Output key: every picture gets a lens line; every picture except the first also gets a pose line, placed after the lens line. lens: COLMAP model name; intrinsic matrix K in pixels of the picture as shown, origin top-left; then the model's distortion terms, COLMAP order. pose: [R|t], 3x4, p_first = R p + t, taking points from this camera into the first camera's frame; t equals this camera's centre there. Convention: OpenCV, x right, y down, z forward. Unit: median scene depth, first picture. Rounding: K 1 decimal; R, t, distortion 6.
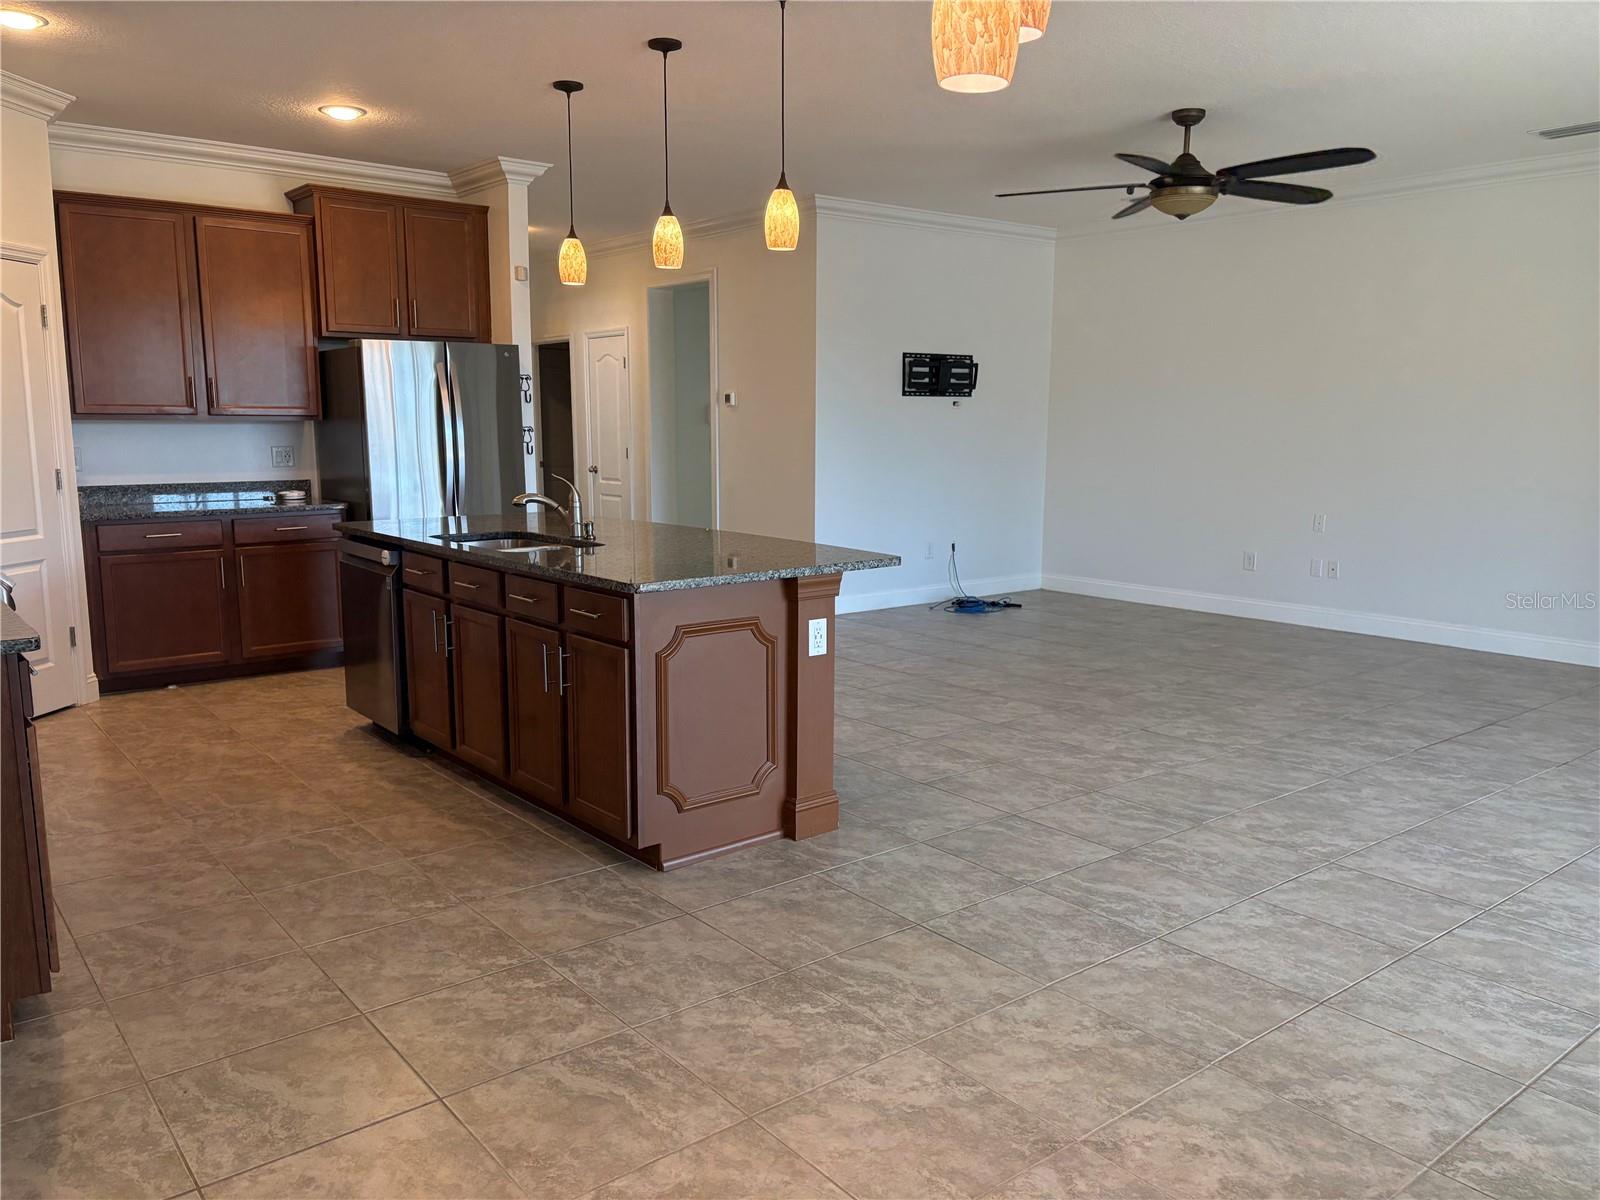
lens RADIAL K [[1216.6, 0, 798.1], [0, 1216.6, 586.5], [0, 0, 1]] dist [0.057791, -0.064749]
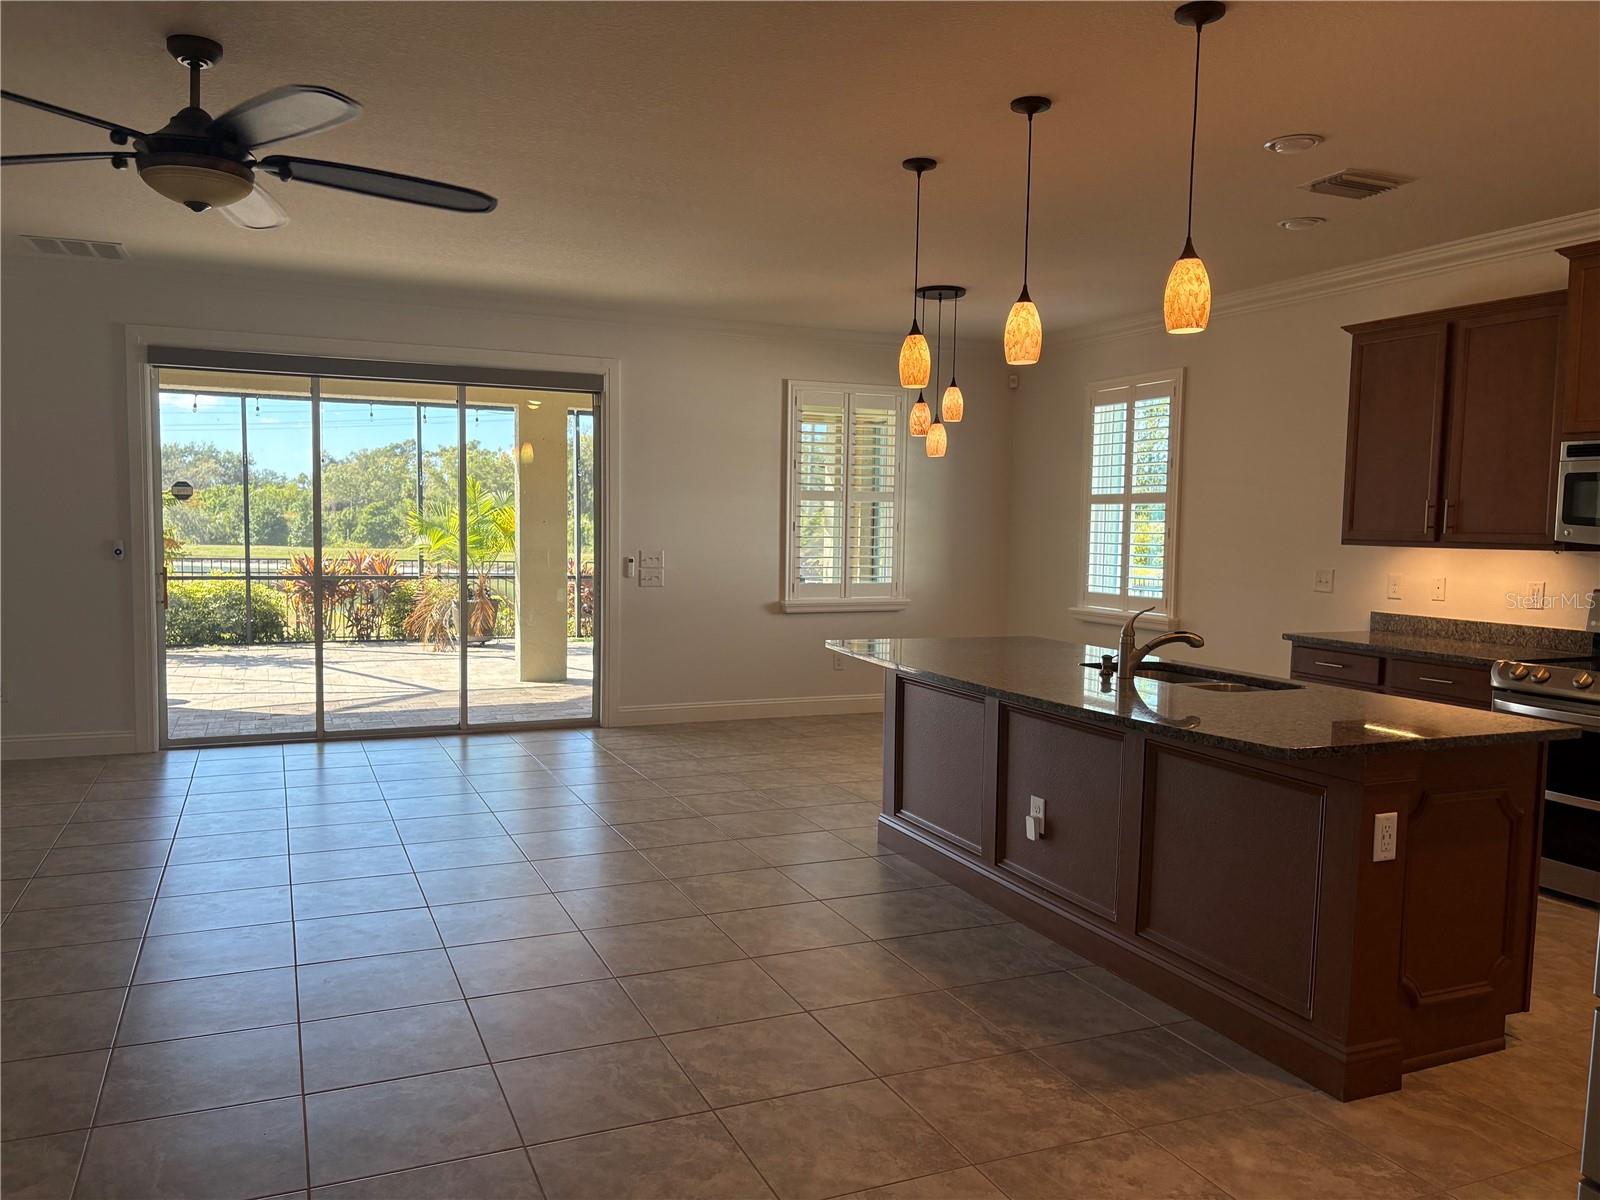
lens RADIAL K [[1206.4, 0, 794.0], [0, 1206.4, 602.5], [0, 0, 1]] dist [0.066601, -0.076799]
pose [[-0.964409, -0.035302, 0.262049, -0.251102], [0.019321, 0.978989, 0.202993, -0.380086], [-0.263709, 0.200832, -0.943464, 2.597834]]
